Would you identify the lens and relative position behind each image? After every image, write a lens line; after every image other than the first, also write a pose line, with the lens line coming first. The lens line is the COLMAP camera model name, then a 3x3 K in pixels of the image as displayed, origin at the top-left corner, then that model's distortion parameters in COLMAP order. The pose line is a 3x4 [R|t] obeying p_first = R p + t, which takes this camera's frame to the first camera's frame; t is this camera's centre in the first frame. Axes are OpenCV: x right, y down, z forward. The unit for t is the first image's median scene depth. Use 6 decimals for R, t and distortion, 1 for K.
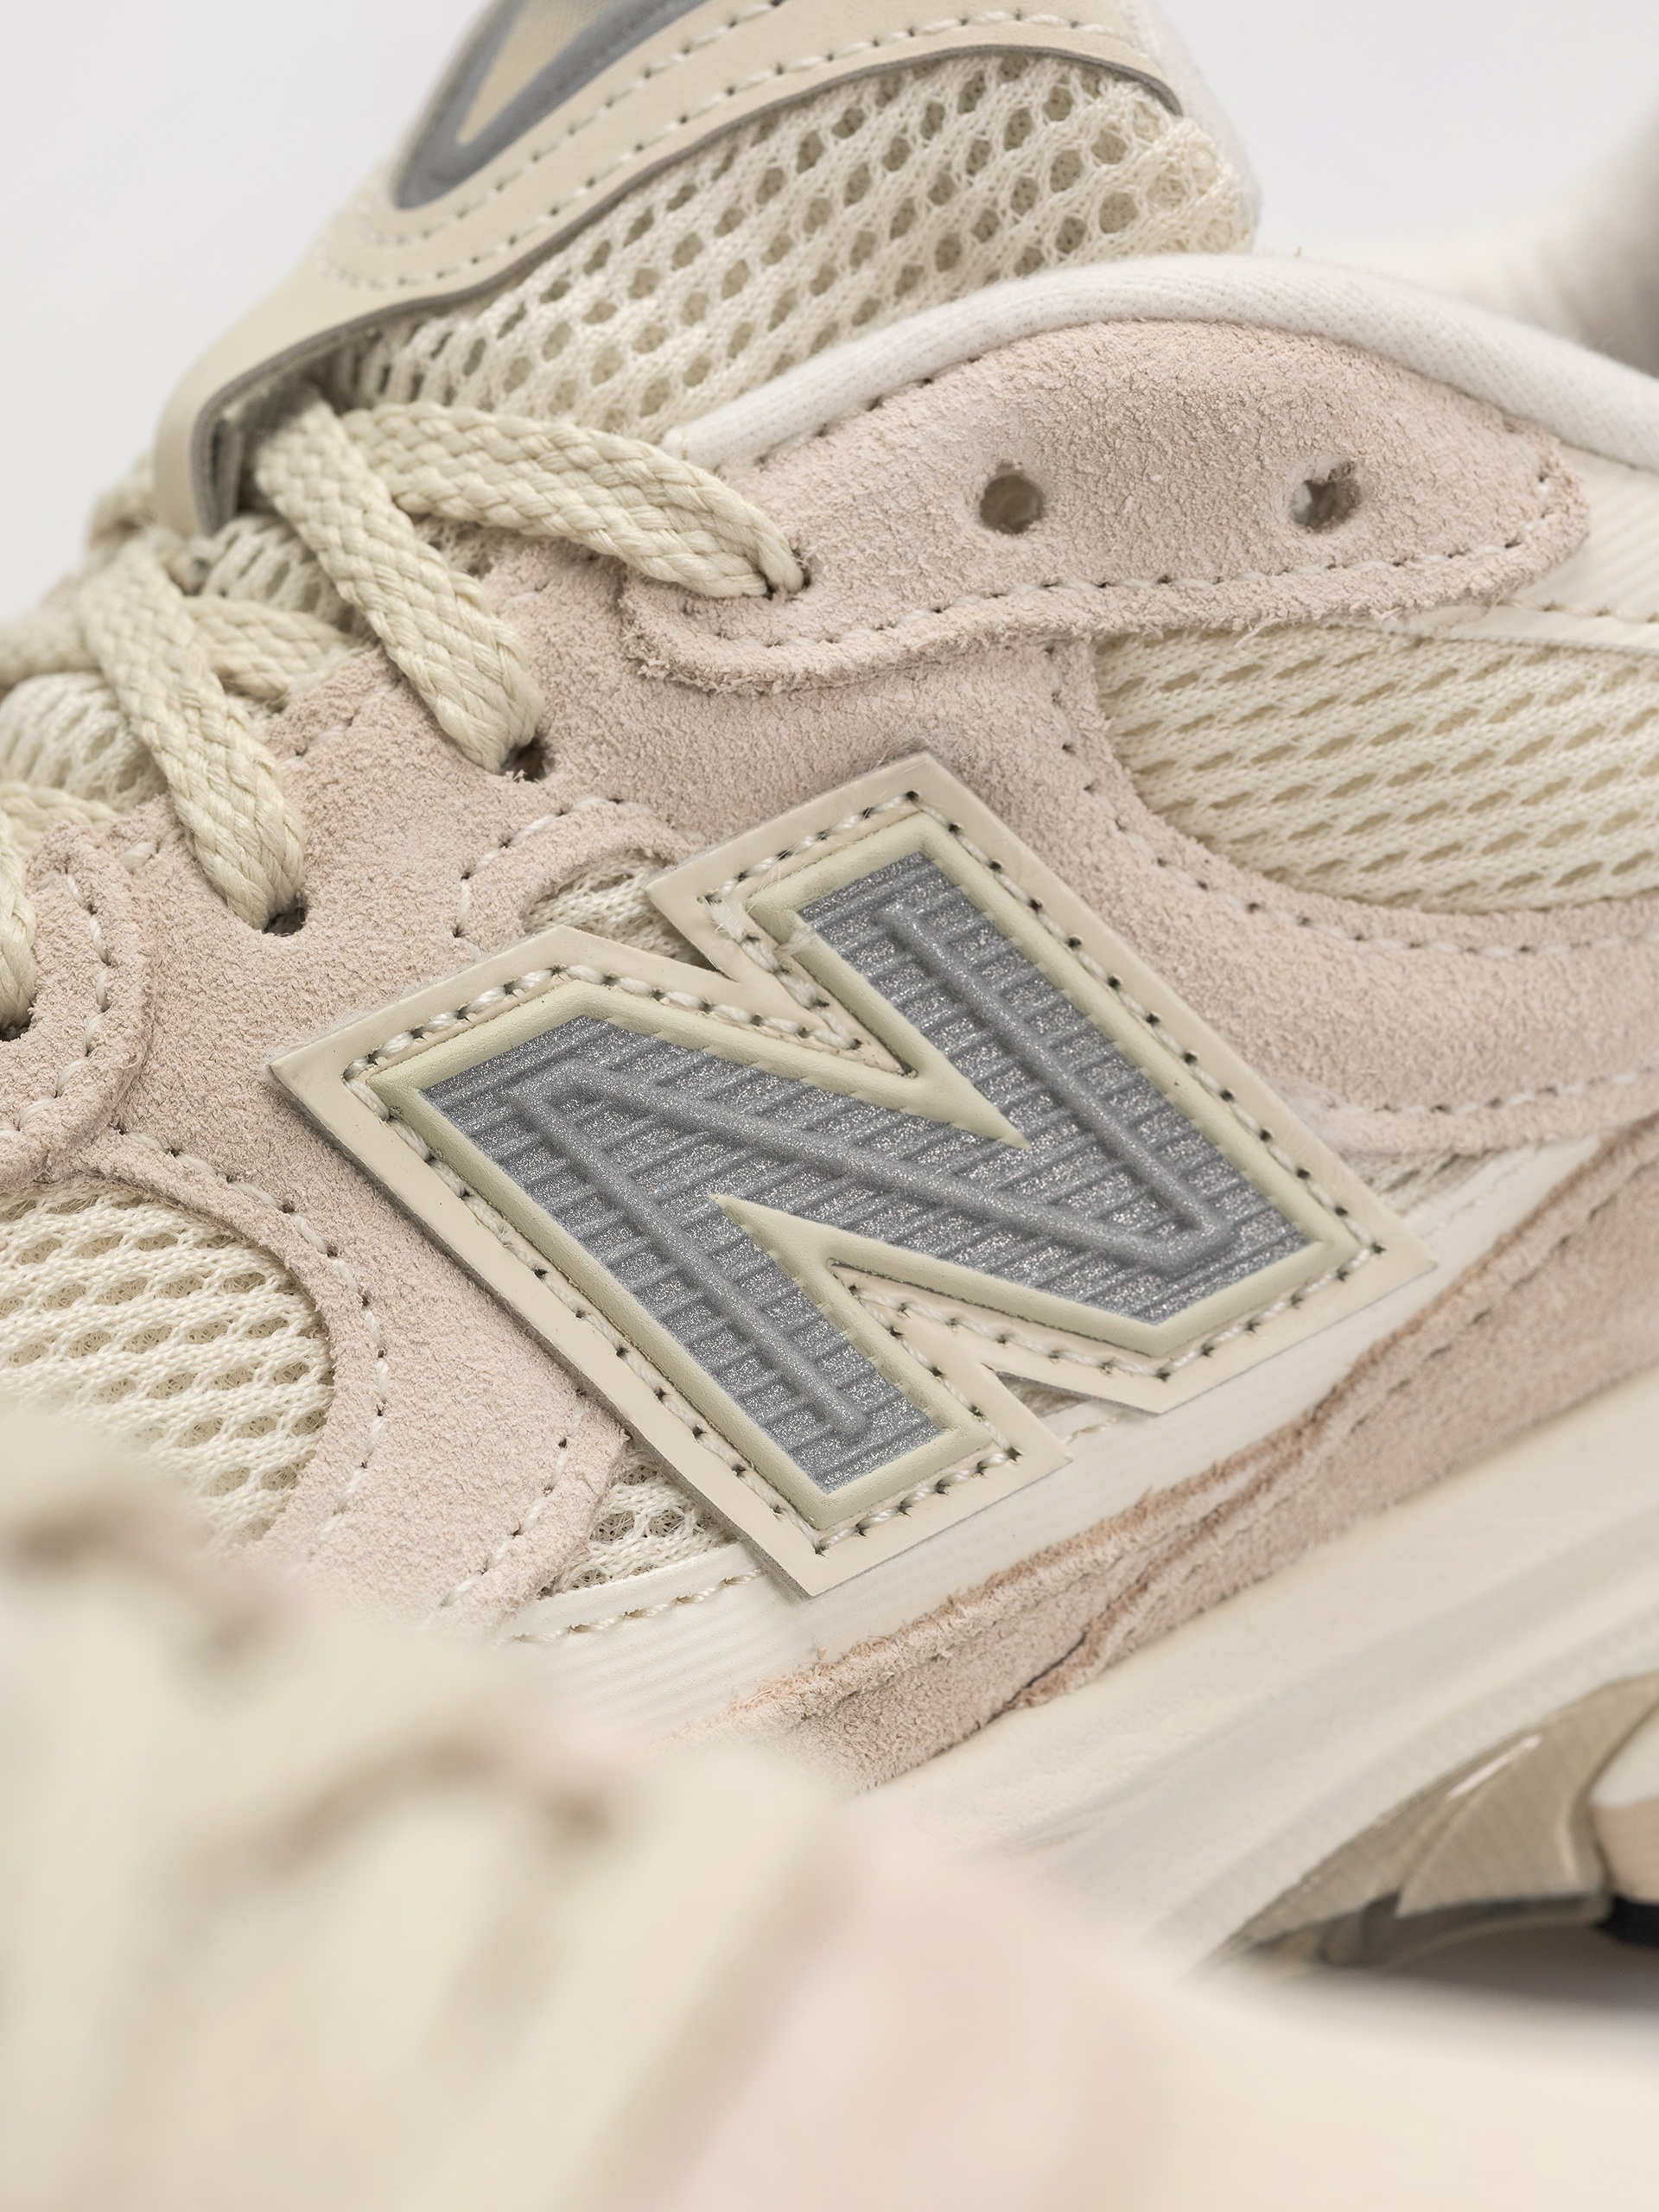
lens RADIAL K [[5911.0, 0, 829.5], [0, 5911.0, 1106.0], [0, 0, 1]] dist [-0.026956, -0.087653]
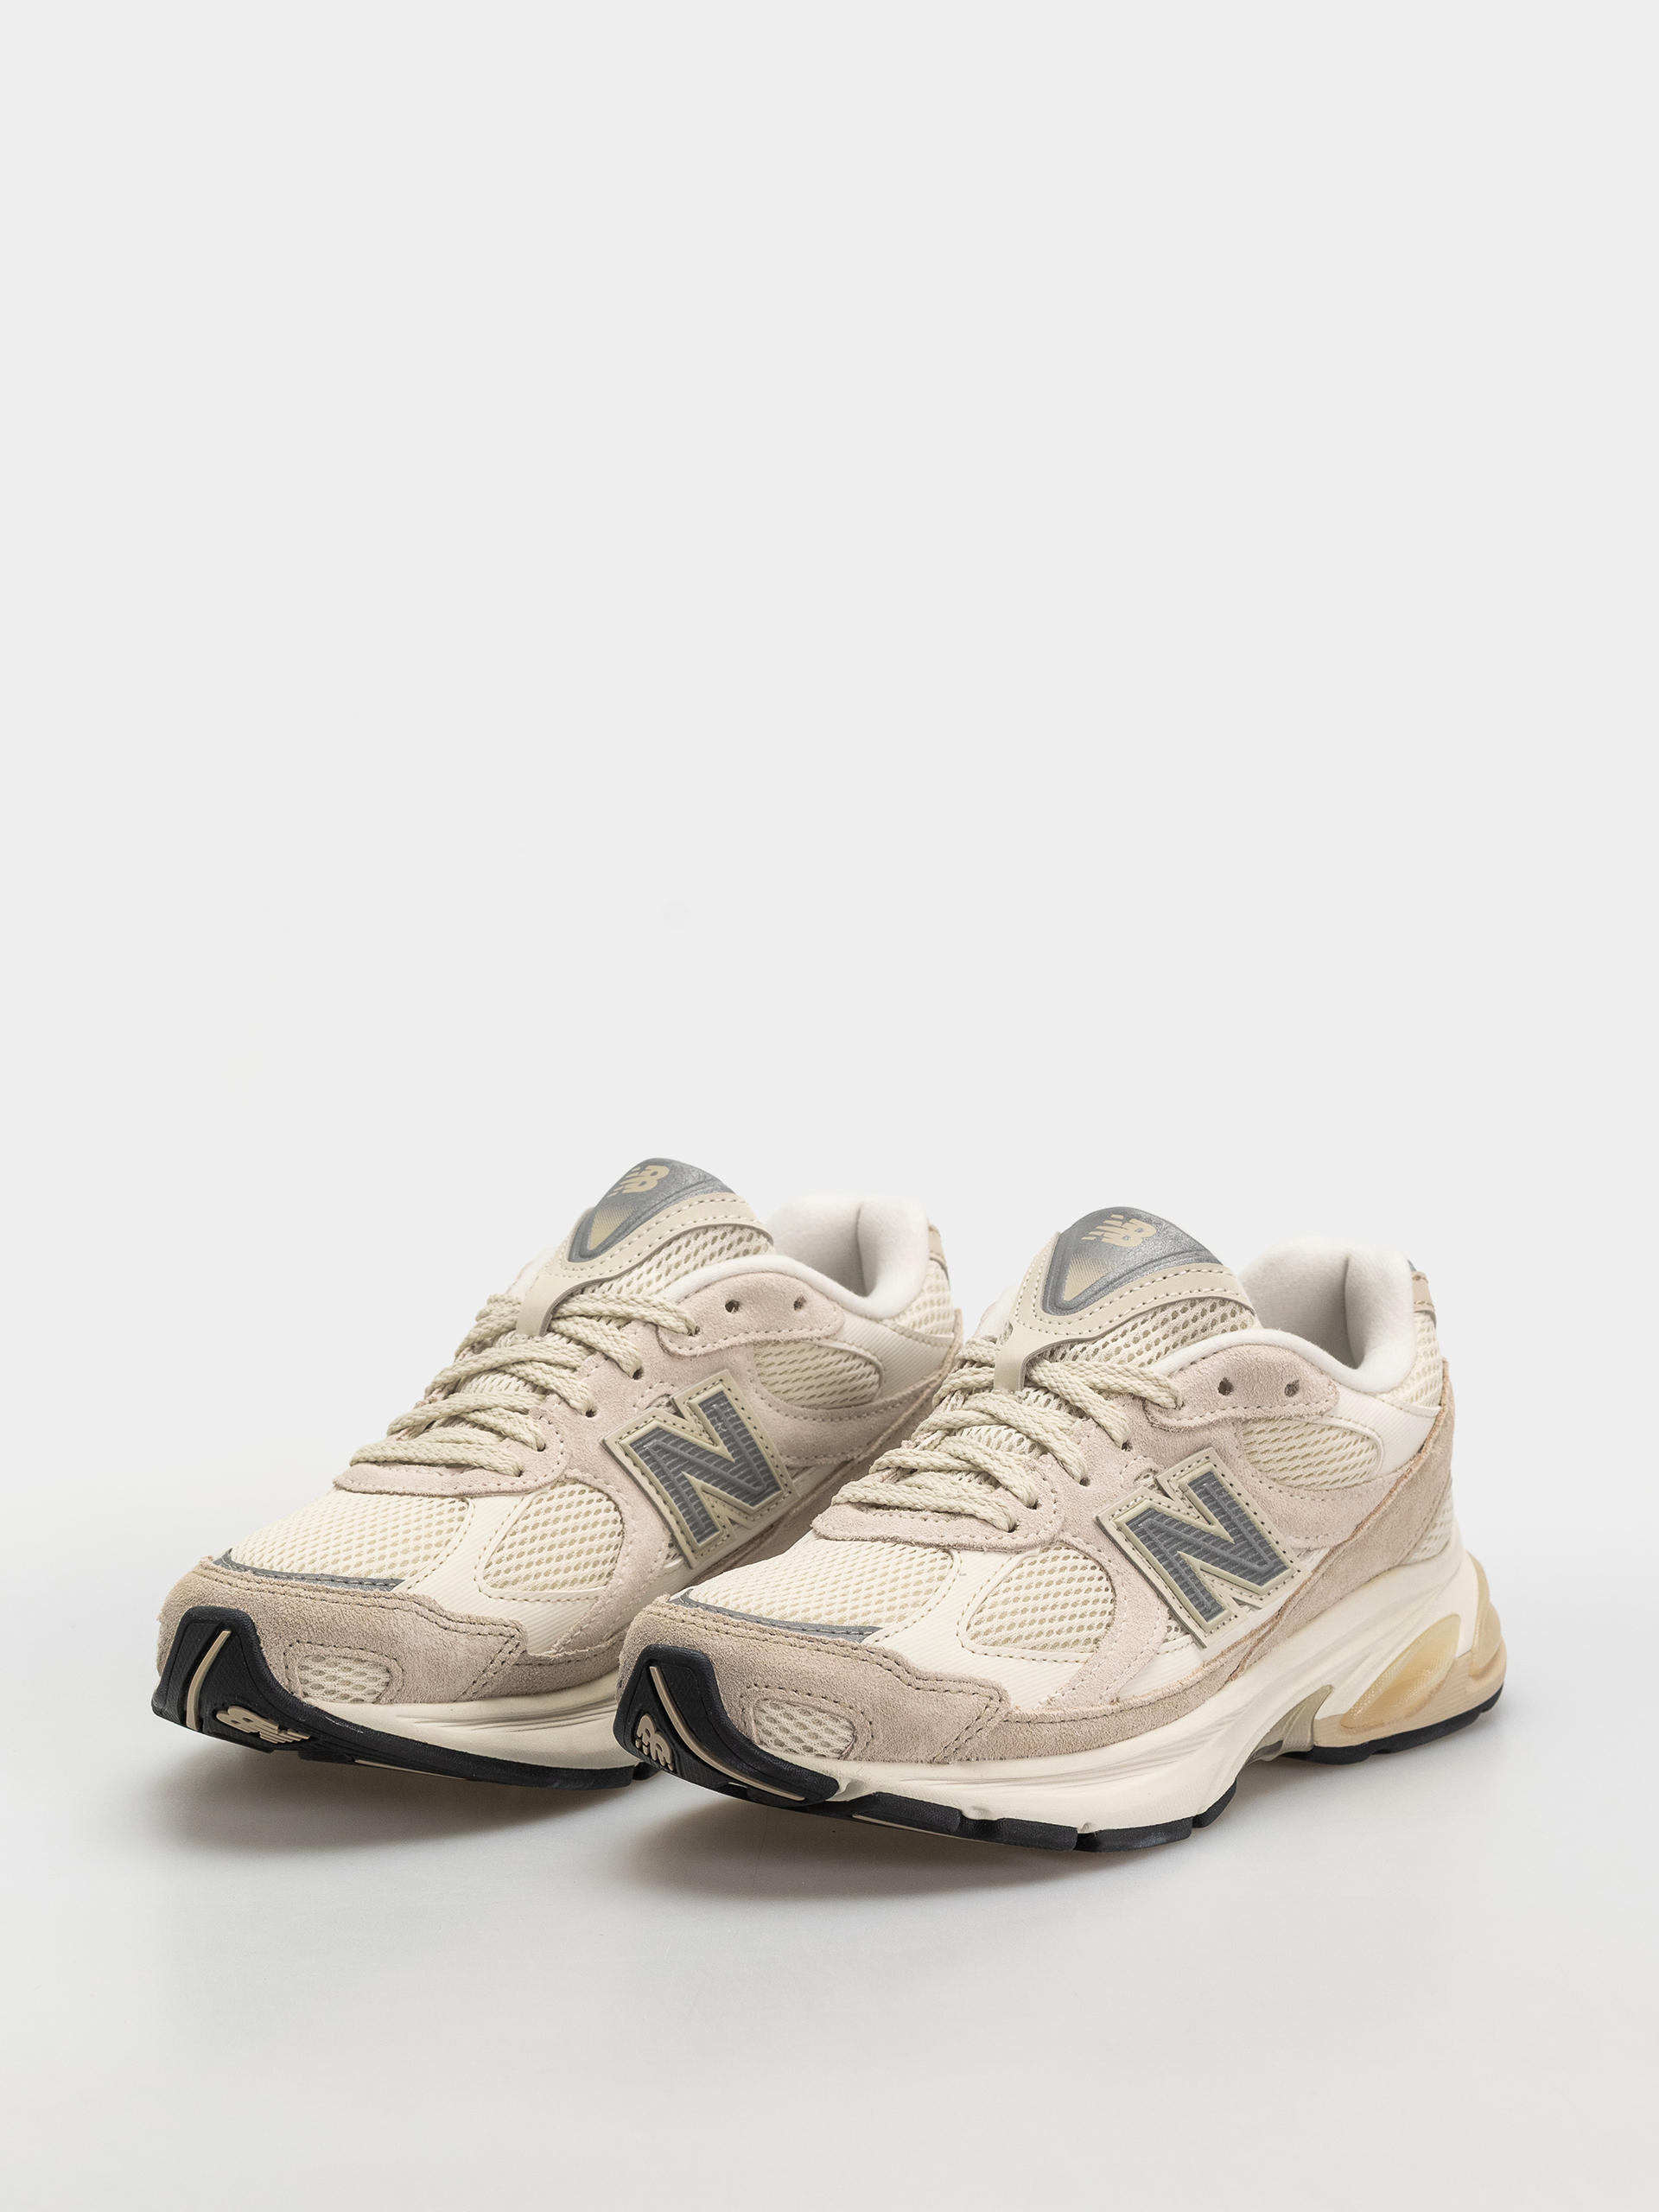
lens RADIAL K [[5911.0, 0, 829.5], [0, 5911.0, 1106.0], [0, 0, 1]] dist [-0.026956, -0.087653]
pose [[0.903081, 0.051130, 0.426417, -1.999037], [0.013452, 0.989033, -0.147080, 0.308599], [-0.429260, 0.138561, 0.892489, -2.607632]]
